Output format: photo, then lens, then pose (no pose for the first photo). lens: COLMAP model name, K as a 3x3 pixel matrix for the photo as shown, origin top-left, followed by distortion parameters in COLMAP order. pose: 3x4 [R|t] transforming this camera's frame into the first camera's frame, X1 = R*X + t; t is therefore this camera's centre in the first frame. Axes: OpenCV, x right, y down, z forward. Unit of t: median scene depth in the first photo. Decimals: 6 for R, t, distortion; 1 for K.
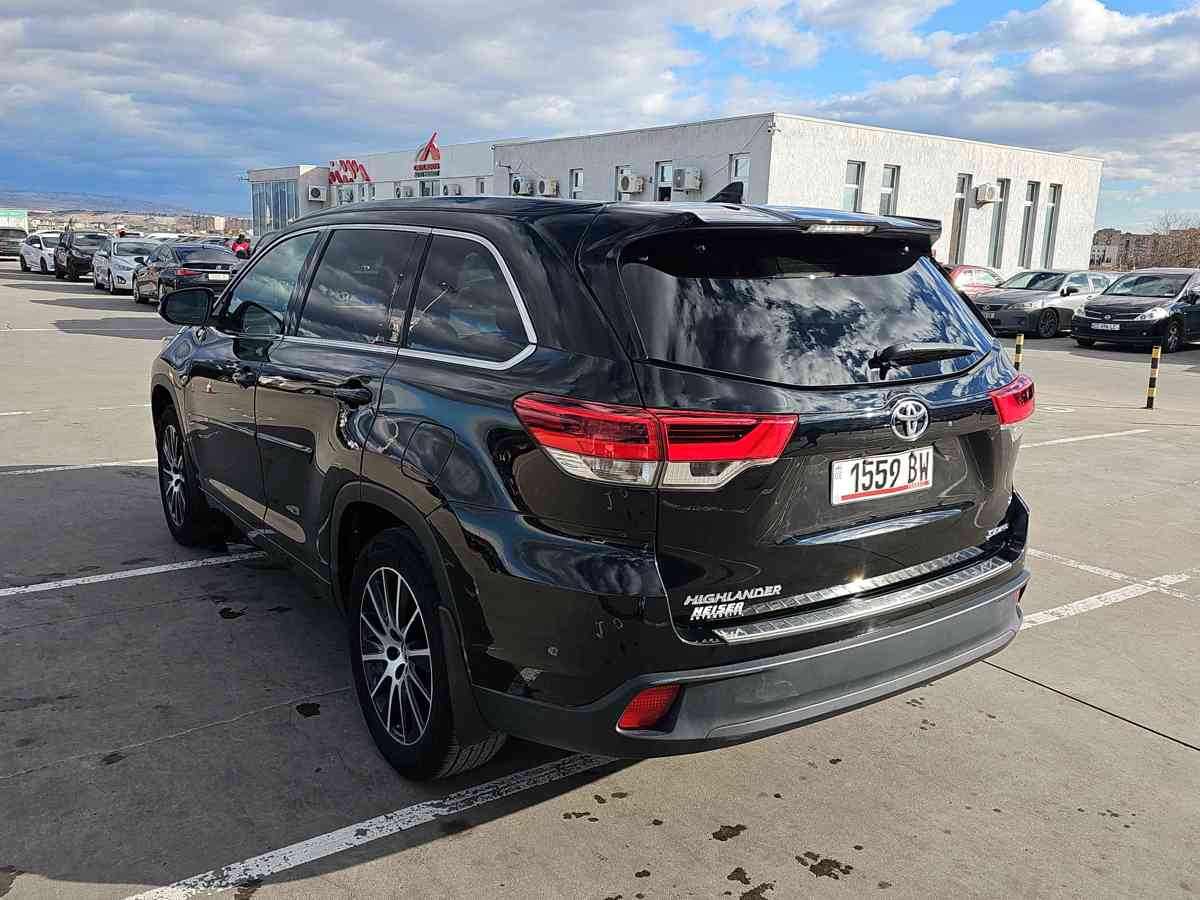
lens RADIAL K [[983.0, 0, 620.2], [0, 983.0, 440.1], [0, 0, 1]] dist [0.075902, -0.067287]
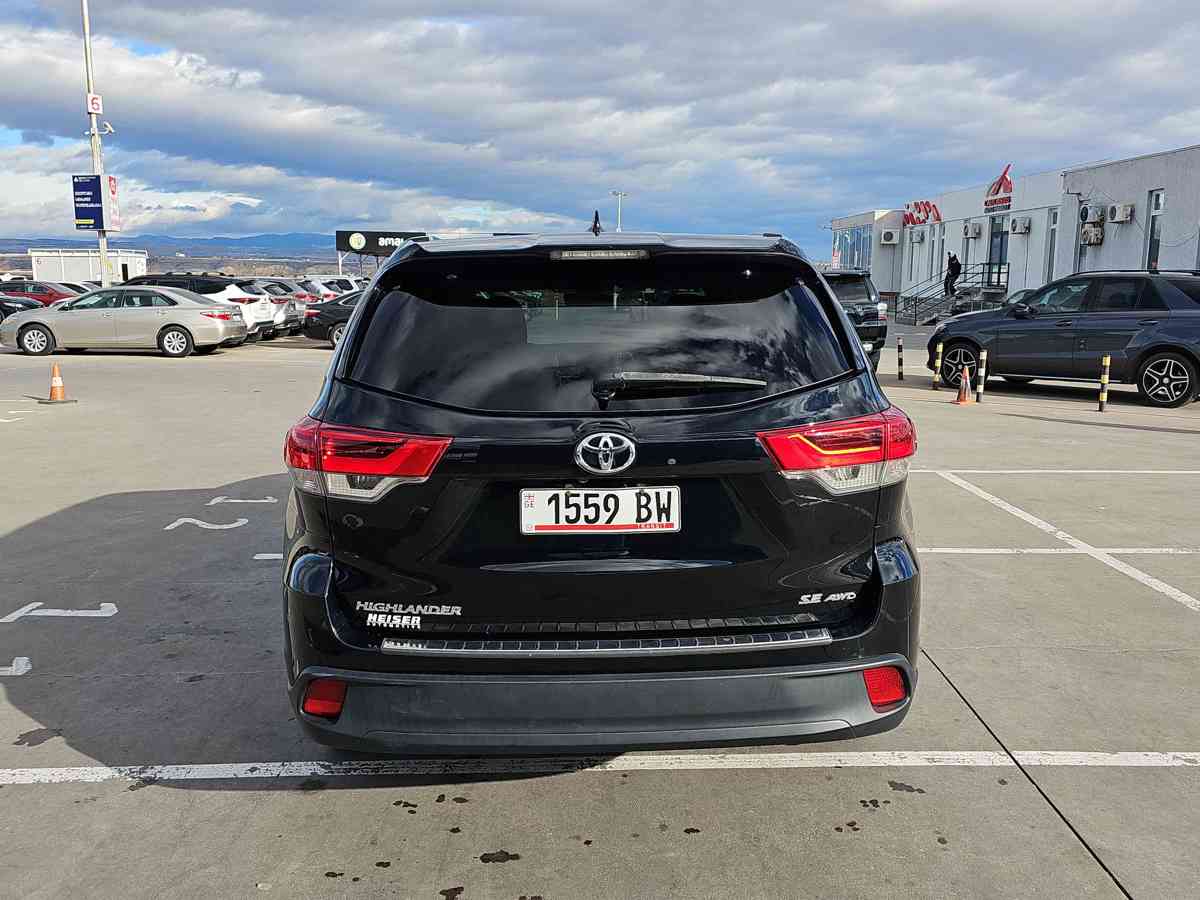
lens RADIAL K [[983.0, 0, 610.3], [0, 983.0, 440.5], [0, 0, 1]] dist [0.075902, -0.067287]
pose [[0.837182, 0.054889, -0.544163, 0.776016], [-0.076920, 0.996879, -0.017784, -0.014851], [0.541489, 0.056745, 0.838791, 0.213431]]
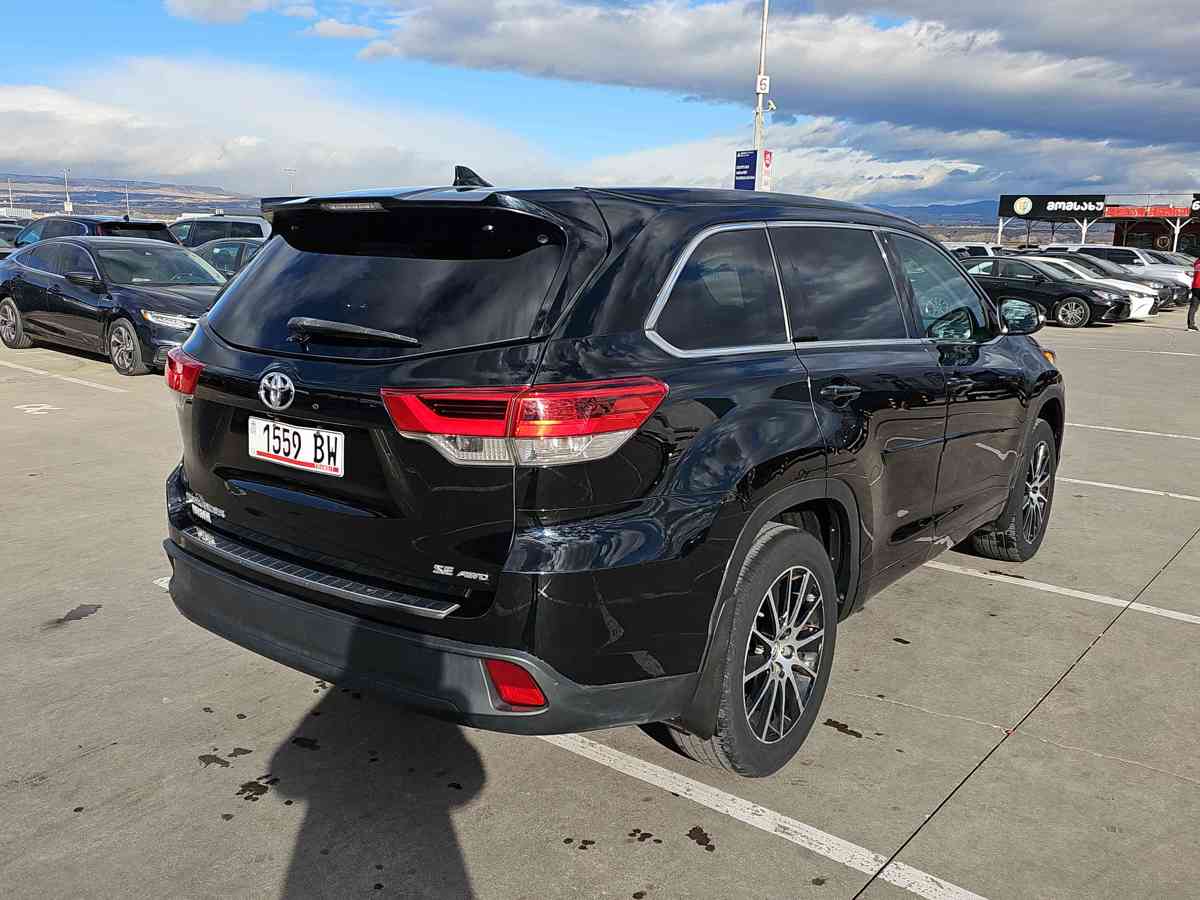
lens RADIAL K [[983.0, 0, 581.7], [0, 983.0, 446.0], [0, 0, 1]] dist [0.075902, -0.067287]
pose [[0.309001, 0.166945, -0.936295, 1.303515], [-0.190622, 0.975368, 0.111002, -0.132733], [0.931763, 0.144179, 0.333213, 0.929871]]
